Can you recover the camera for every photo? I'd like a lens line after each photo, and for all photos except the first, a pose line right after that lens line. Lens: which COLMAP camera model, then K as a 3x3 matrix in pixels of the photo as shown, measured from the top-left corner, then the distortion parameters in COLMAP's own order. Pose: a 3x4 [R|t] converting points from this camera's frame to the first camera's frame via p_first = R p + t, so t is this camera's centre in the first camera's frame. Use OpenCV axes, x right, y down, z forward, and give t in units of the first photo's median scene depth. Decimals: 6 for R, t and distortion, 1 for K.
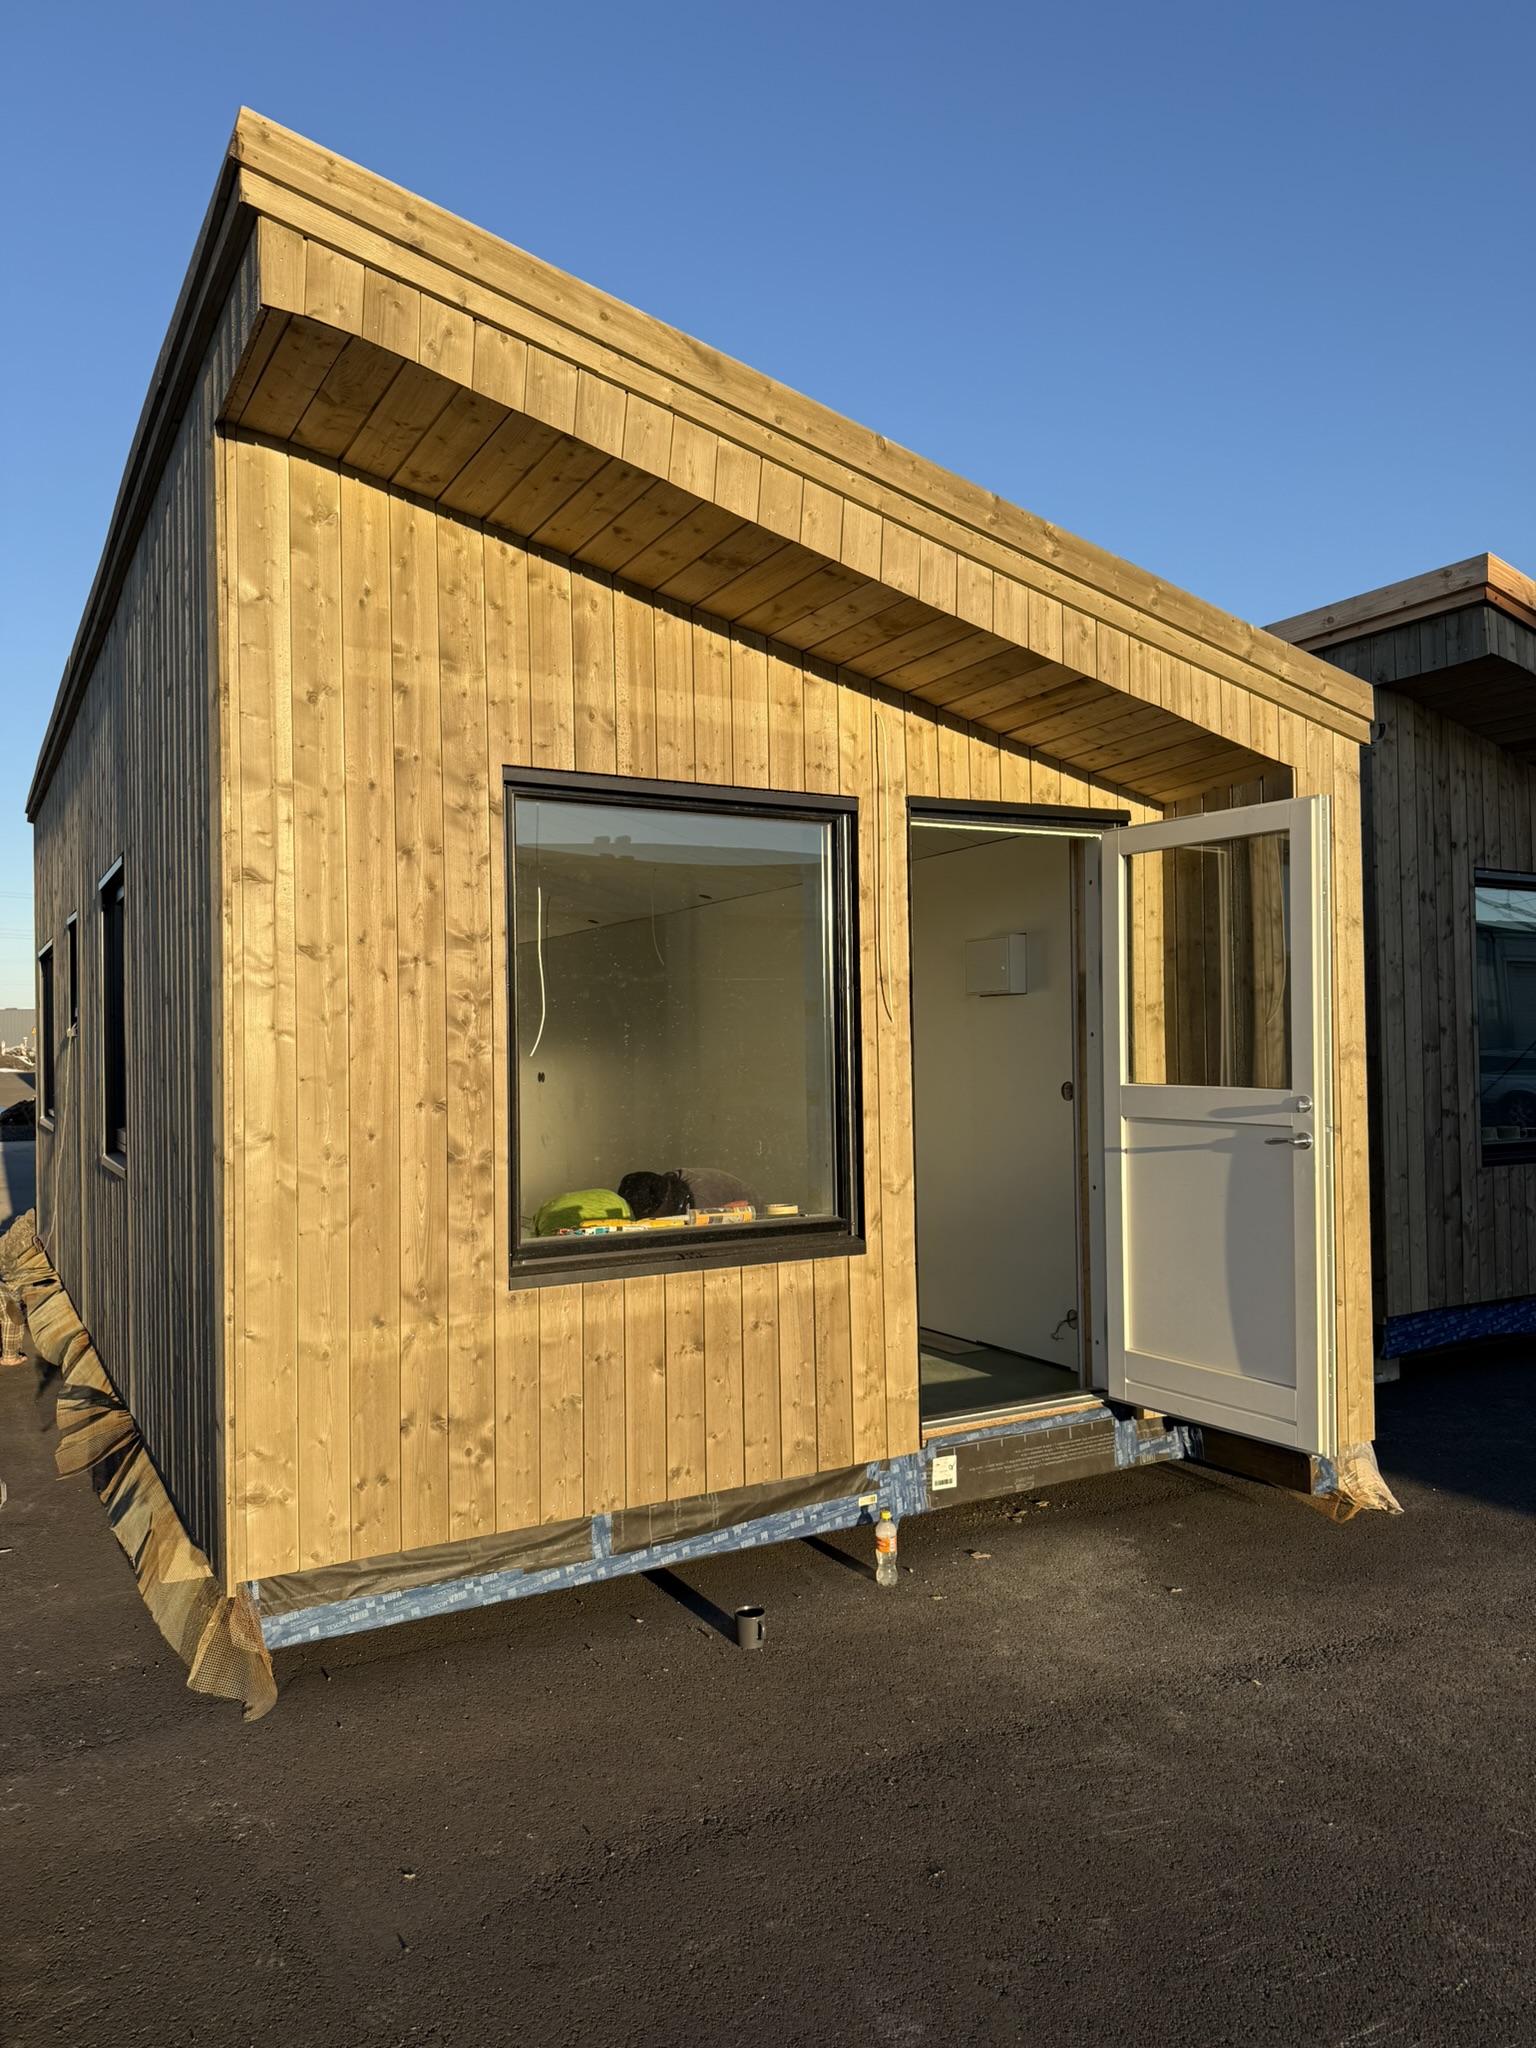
lens RADIAL K [[1420.1, 0, 761.0], [0, 1420.1, 1002.6], [0, 0, 1]] dist [0.054157, -0.057654]
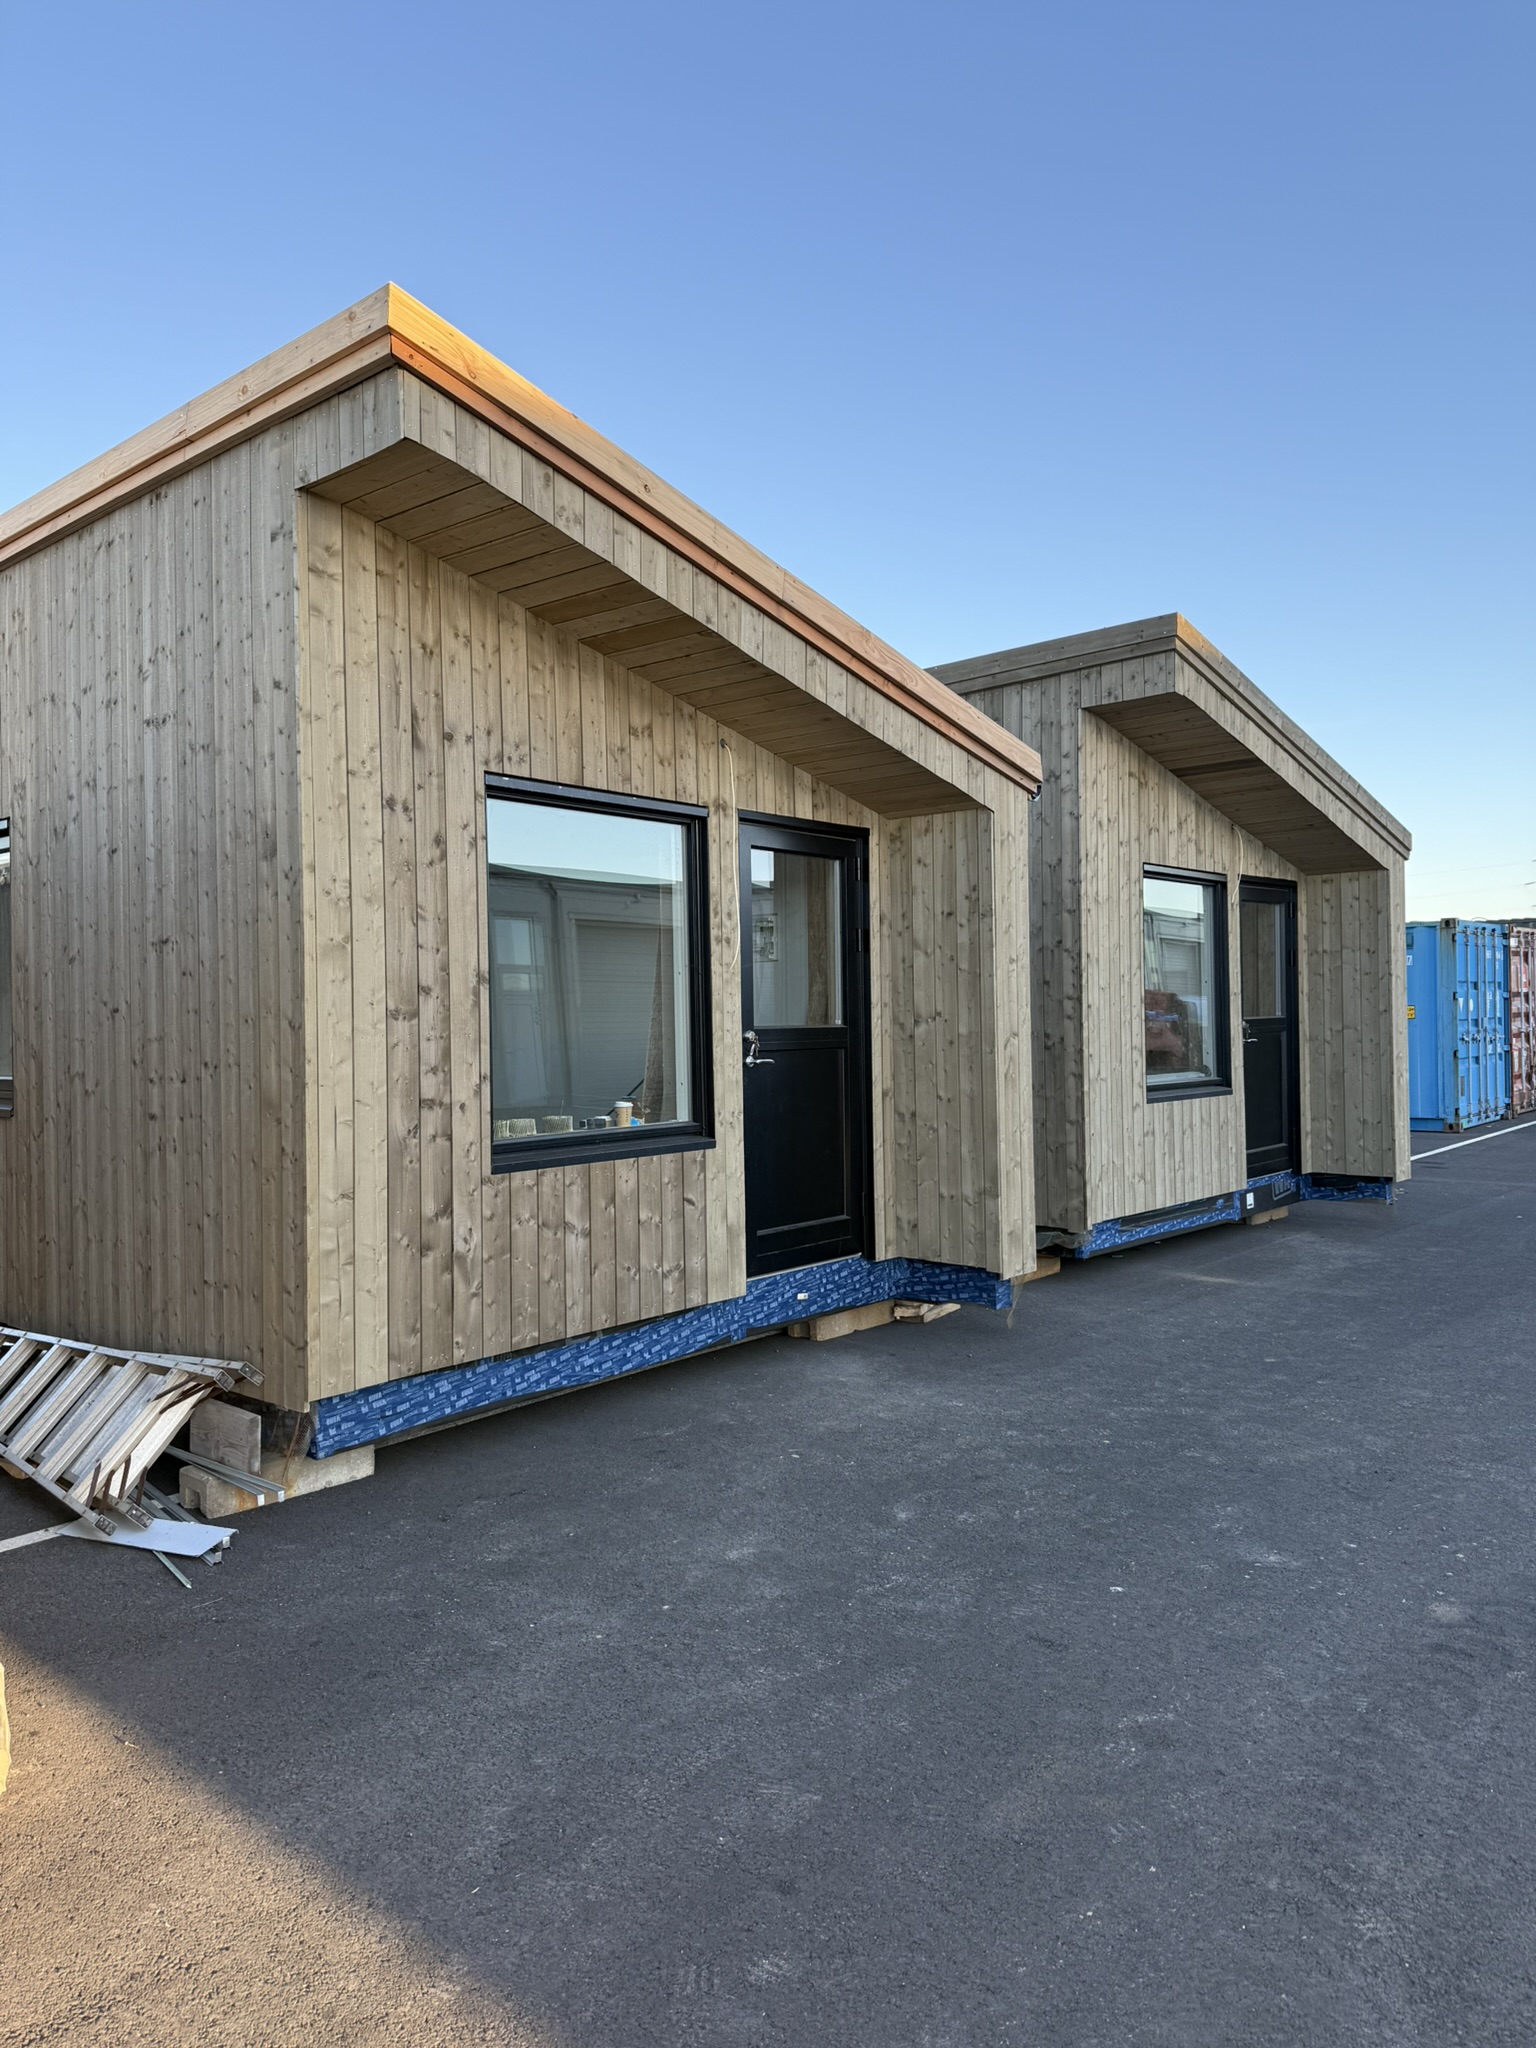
lens RADIAL K [[1420.1, 0, 764.4], [0, 1420.1, 1007.1], [0, 0, 1]] dist [0.054157, -0.057654]
pose [[0.940989, -0.005350, 0.338394, 0.603332], [-0.000518, 0.999851, 0.017246, 0.023514], [-0.338436, -0.016404, 0.940846, 0.405689]]
